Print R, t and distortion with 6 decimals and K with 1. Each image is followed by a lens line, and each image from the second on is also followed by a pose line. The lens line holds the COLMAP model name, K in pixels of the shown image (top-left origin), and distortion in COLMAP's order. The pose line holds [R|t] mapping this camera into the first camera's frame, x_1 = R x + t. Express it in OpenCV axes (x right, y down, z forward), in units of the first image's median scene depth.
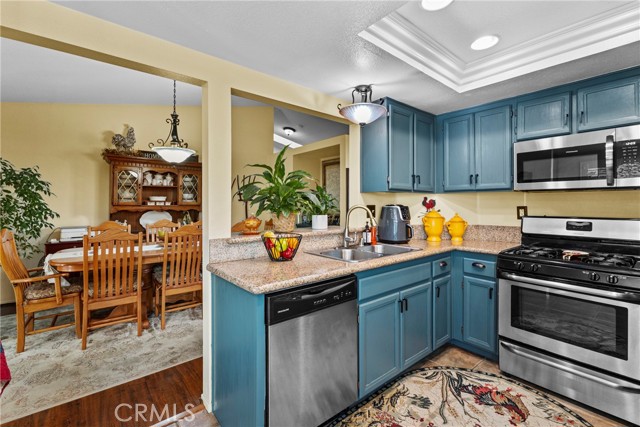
lens RADIAL K [[282.9, 0, 324.4], [0, 282.9, 202.3], [0, 0, 1]] dist [0.007644, -0.000449]
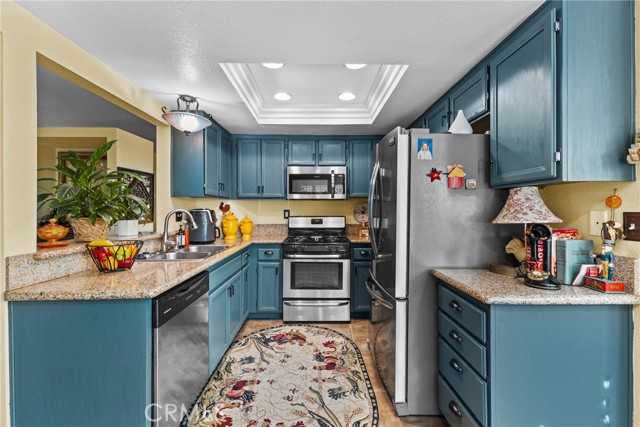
lens RADIAL K [[282.9, 0, 318.0], [0, 282.9, 212.4], [0, 0, 1]] dist [0.007644, -0.000449]
pose [[0.627258, -0.010278, 0.778744, -0.397179], [-0.003098, 0.999872, 0.015692, 0.004391], [-0.778805, -0.012255, 0.627146, -0.047053]]
